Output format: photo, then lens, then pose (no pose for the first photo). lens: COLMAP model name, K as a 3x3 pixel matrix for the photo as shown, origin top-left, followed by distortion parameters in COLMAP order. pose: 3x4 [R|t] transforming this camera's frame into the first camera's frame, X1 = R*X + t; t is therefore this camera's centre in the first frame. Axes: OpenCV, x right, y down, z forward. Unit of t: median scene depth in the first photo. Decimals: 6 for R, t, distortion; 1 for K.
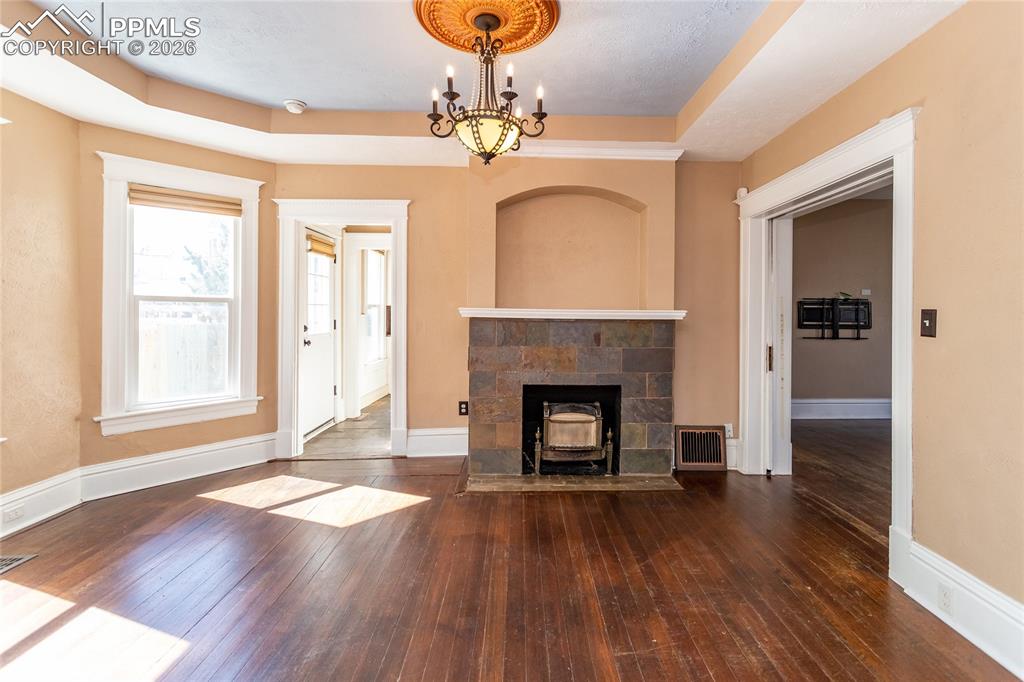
lens RADIAL K [[490.5, 0, 539.6], [0, 490.5, 314.6], [0, 0, 1]] dist [-0.007633, 0.005569]
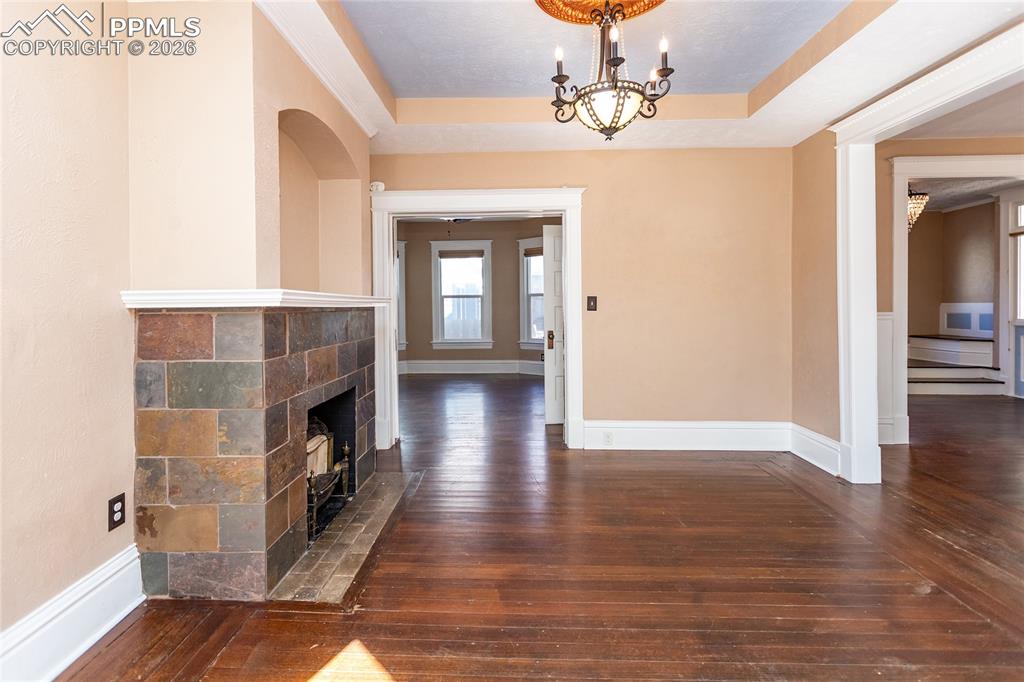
lens RADIAL K [[490.5, 0, 495.2], [0, 490.5, 318.3], [0, 0, 1]] dist [-0.007633, 0.005569]
pose [[0.068563, -0.037629, 0.996937, -0.638890], [0.008549, 0.999274, 0.037129, 0.000711], [-0.997610, 0.005977, 0.068835, 0.697764]]
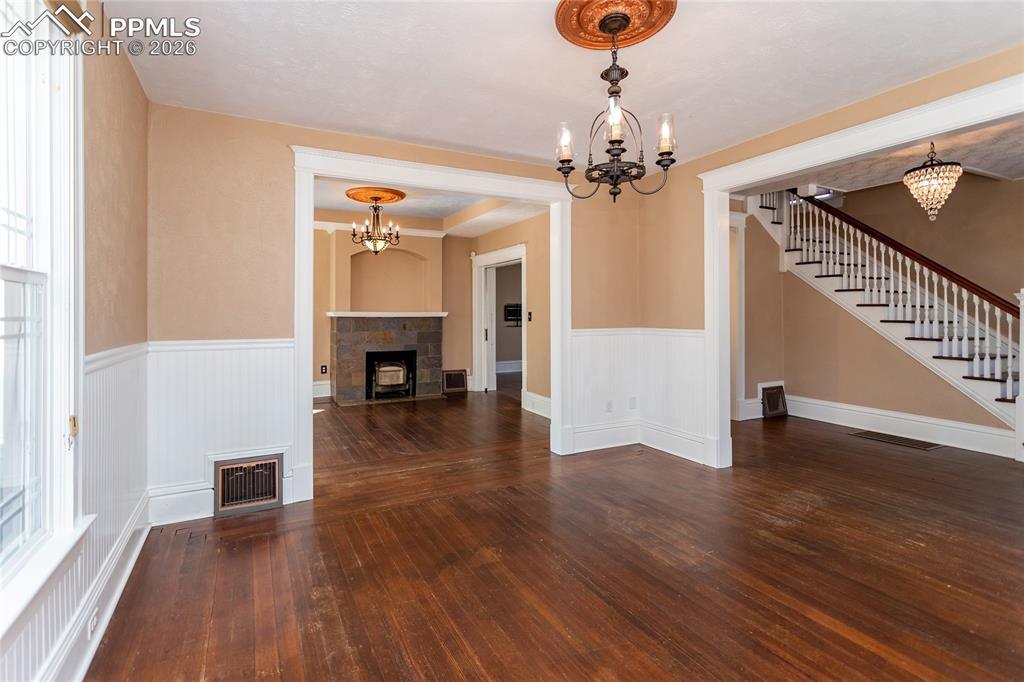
lens RADIAL K [[490.5, 0, 500.6], [0, 490.5, 312.9], [0, 0, 1]] dist [-0.007633, 0.005569]
pose [[0.907252, -0.009160, 0.420489, -0.351521], [0.008667, 0.999958, 0.003085, -0.008897], [-0.420499, 0.000846, 0.907293, -0.921876]]
